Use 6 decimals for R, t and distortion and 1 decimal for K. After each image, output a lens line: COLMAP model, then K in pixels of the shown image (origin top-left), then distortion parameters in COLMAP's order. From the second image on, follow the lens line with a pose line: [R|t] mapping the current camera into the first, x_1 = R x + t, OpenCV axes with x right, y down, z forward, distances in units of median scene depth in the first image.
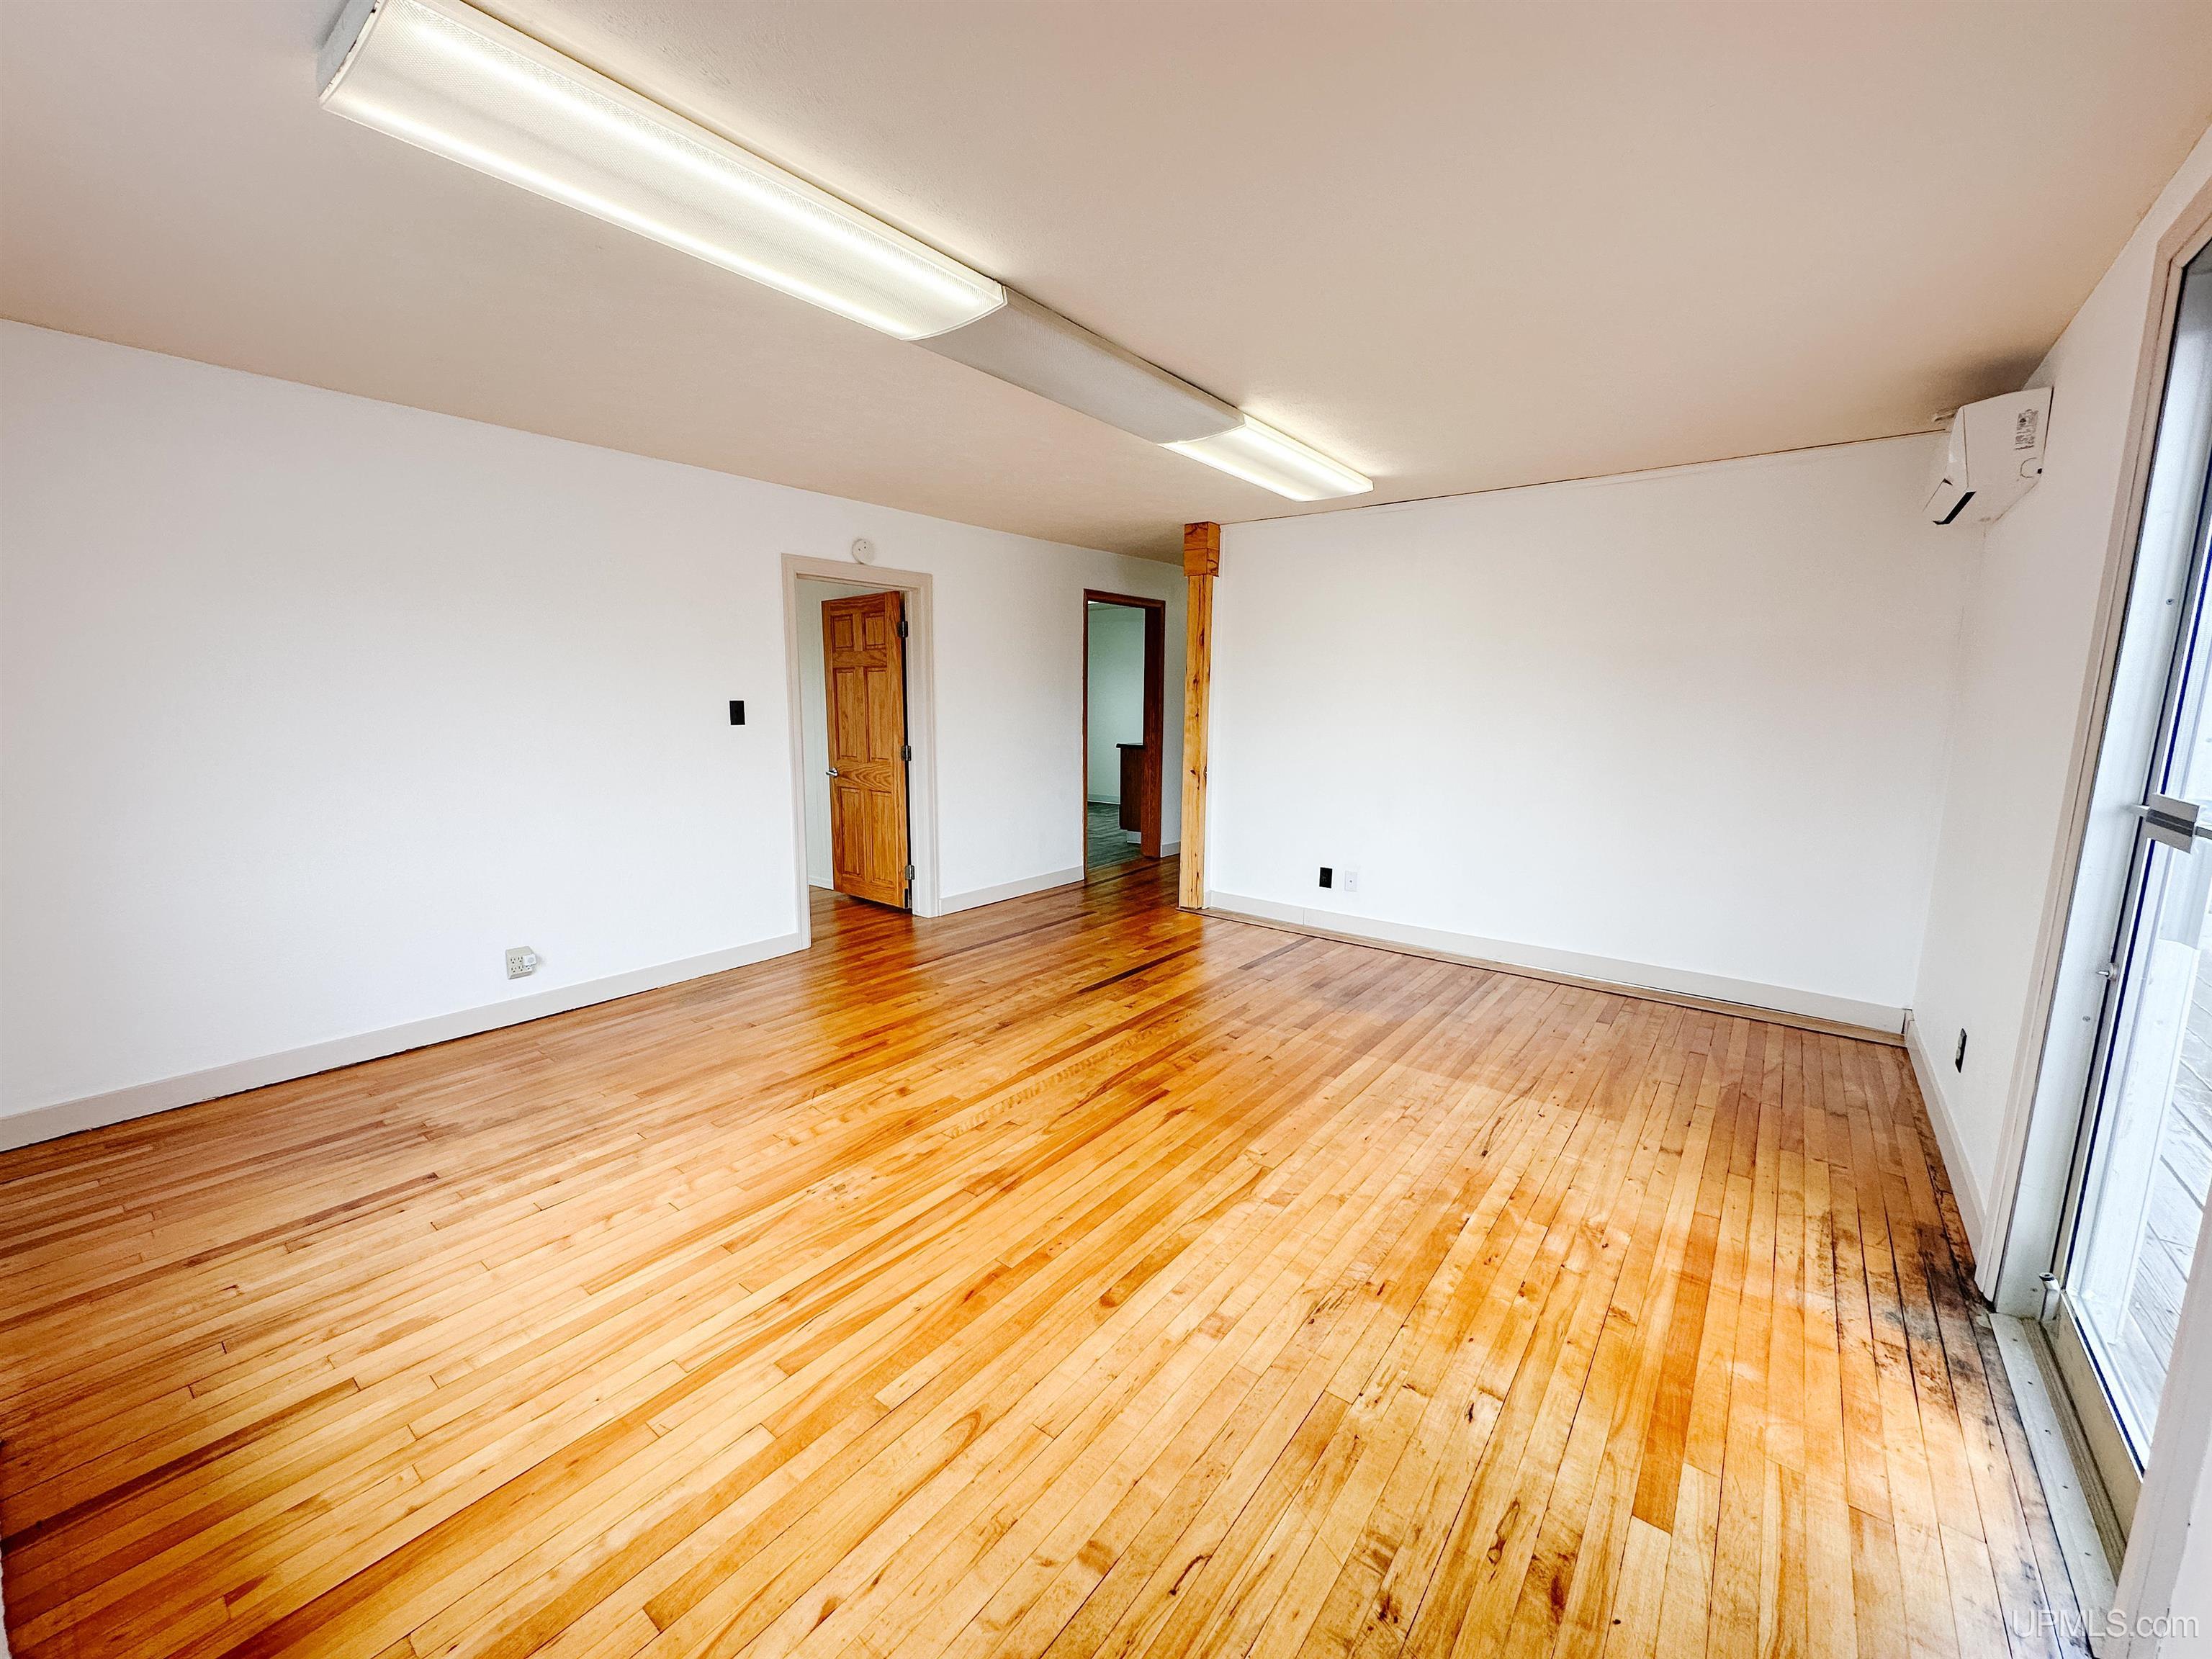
lens RADIAL K [[879.7, 0, 1114.2], [0, 879.7, 827.4], [0, 0, 1]] dist [0.001307, -0.000294]
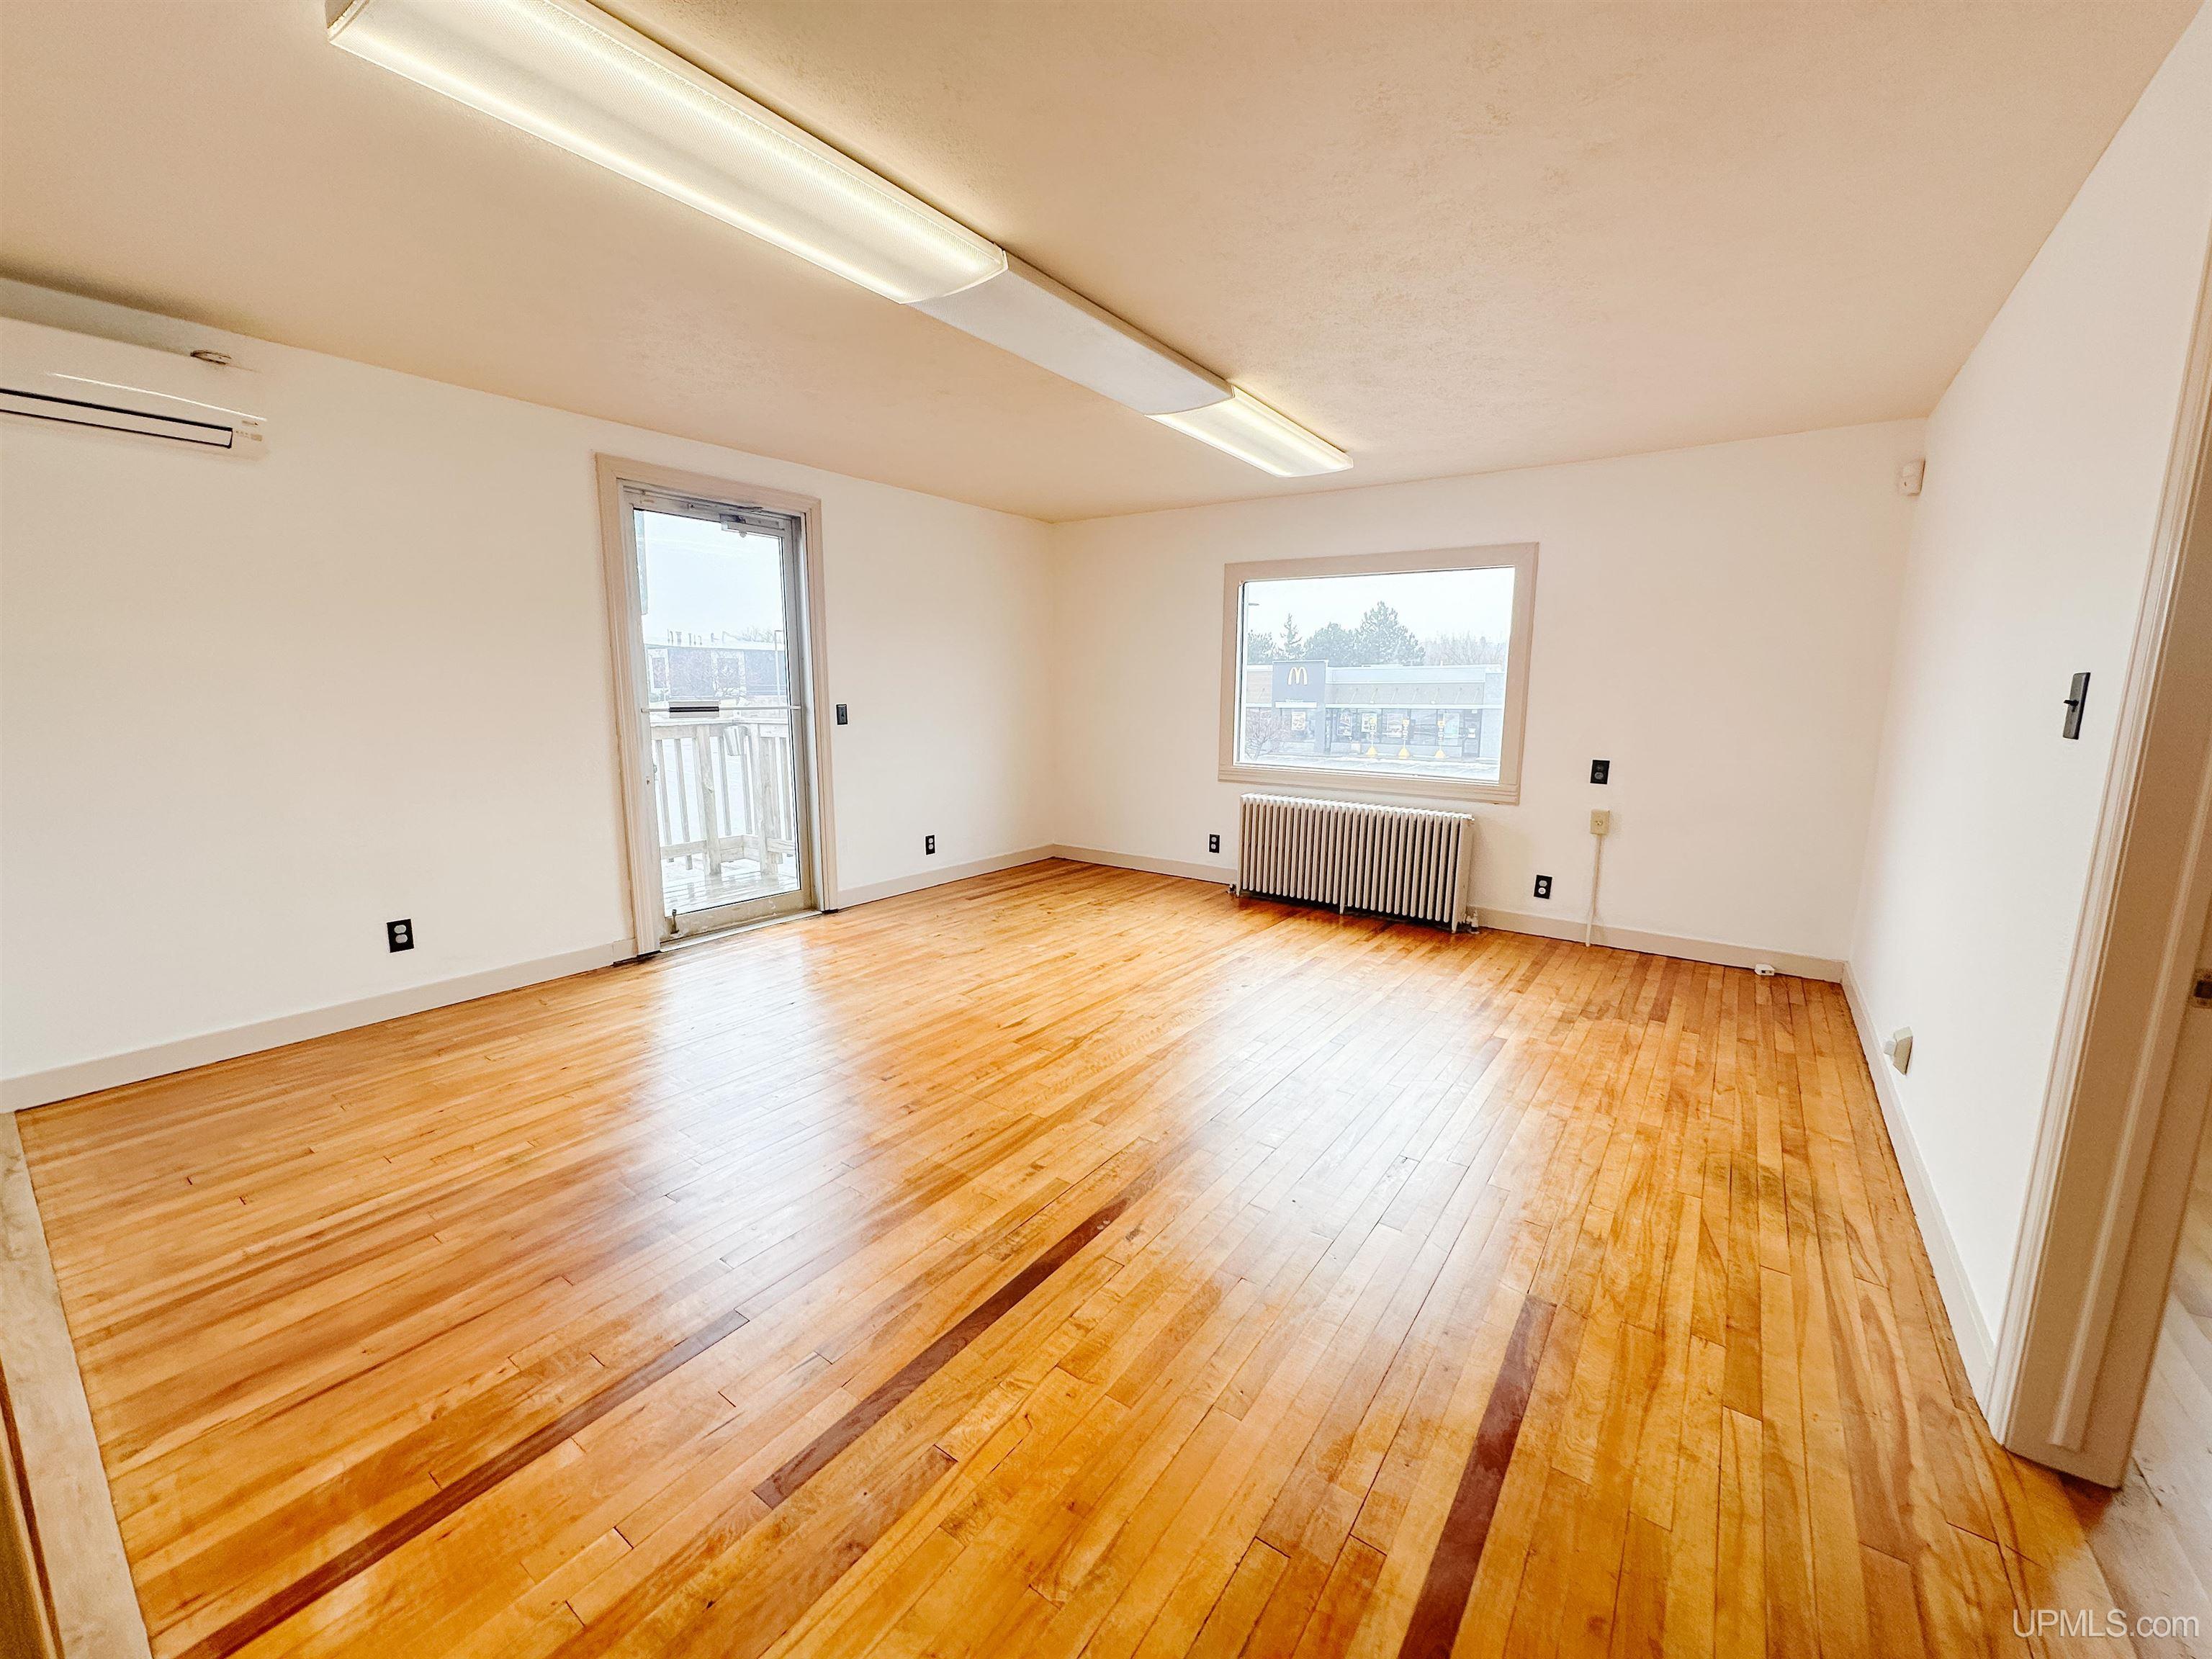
lens RADIAL K [[879.7, 0, 1114.2], [0, 879.7, 827.4], [0, 0, 1]] dist [0.001307, -0.000294]
pose [[-0.999176, -0.006996, -0.039979, -0.013680], [-0.018957, 0.951423, 0.307301, -0.273257], [0.035887, 0.307806, -0.950772, 1.956661]]
